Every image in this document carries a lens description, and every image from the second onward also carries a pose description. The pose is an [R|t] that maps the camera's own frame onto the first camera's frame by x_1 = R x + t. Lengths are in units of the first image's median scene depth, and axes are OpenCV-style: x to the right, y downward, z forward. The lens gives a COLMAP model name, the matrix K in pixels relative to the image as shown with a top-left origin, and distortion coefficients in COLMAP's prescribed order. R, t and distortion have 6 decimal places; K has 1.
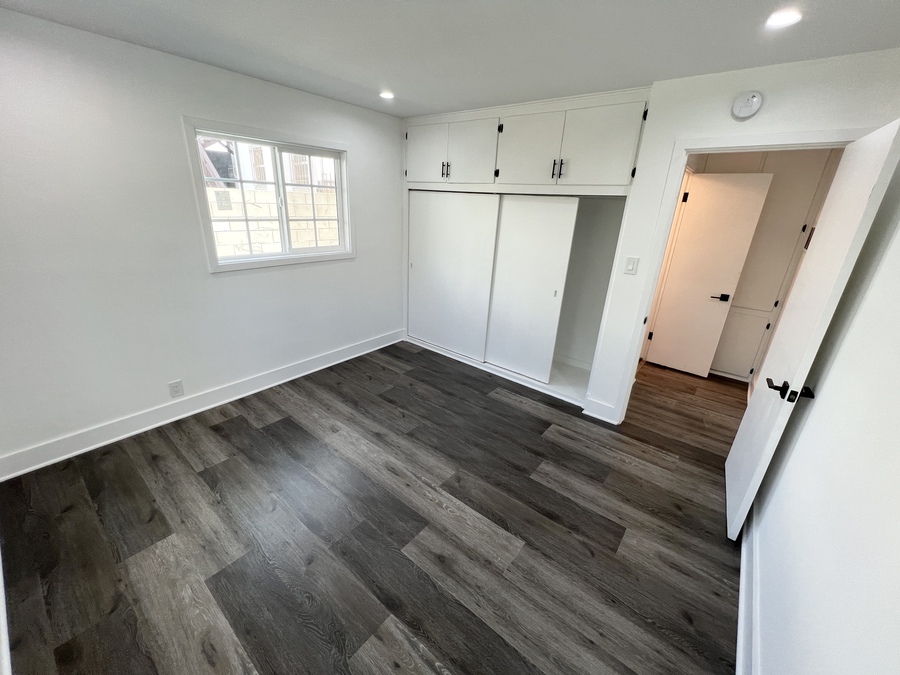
lens RADIAL K [[365.6, 0, 448.5], [0, 365.6, 333.2], [0, 0, 1]] dist [-0.001633, 0.000939]
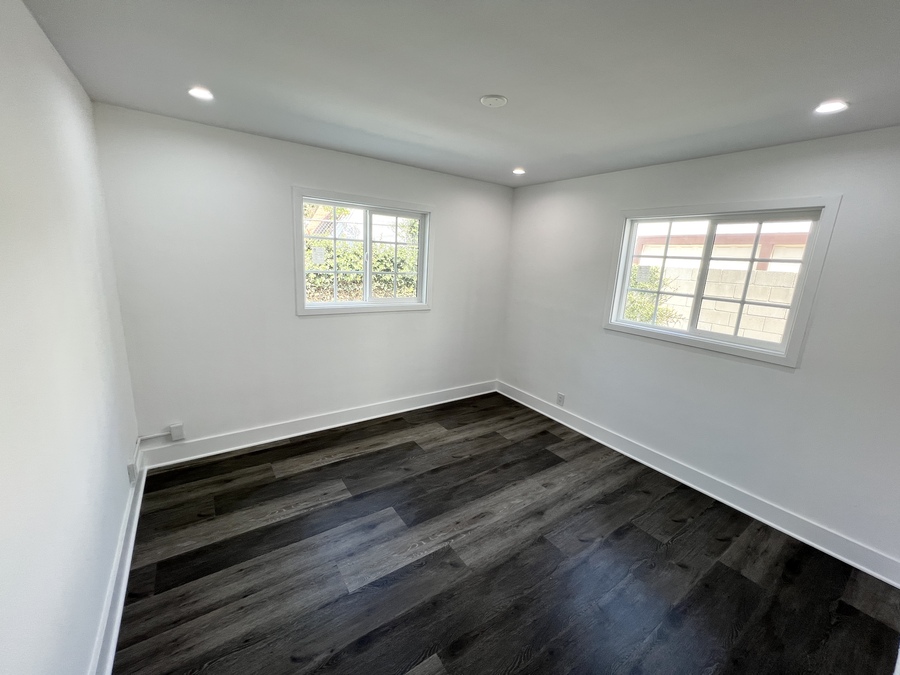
lens RADIAL K [[365.6, 0, 449.9], [0, 365.6, 332.9], [0, 0, 1]] dist [-0.001633, 0.000939]
pose [[-0.281748, 0.139424, -0.949304, 0.760779], [-0.386206, 0.889219, 0.245223, -0.289117], [0.878330, 0.435718, -0.196690, 0.906401]]
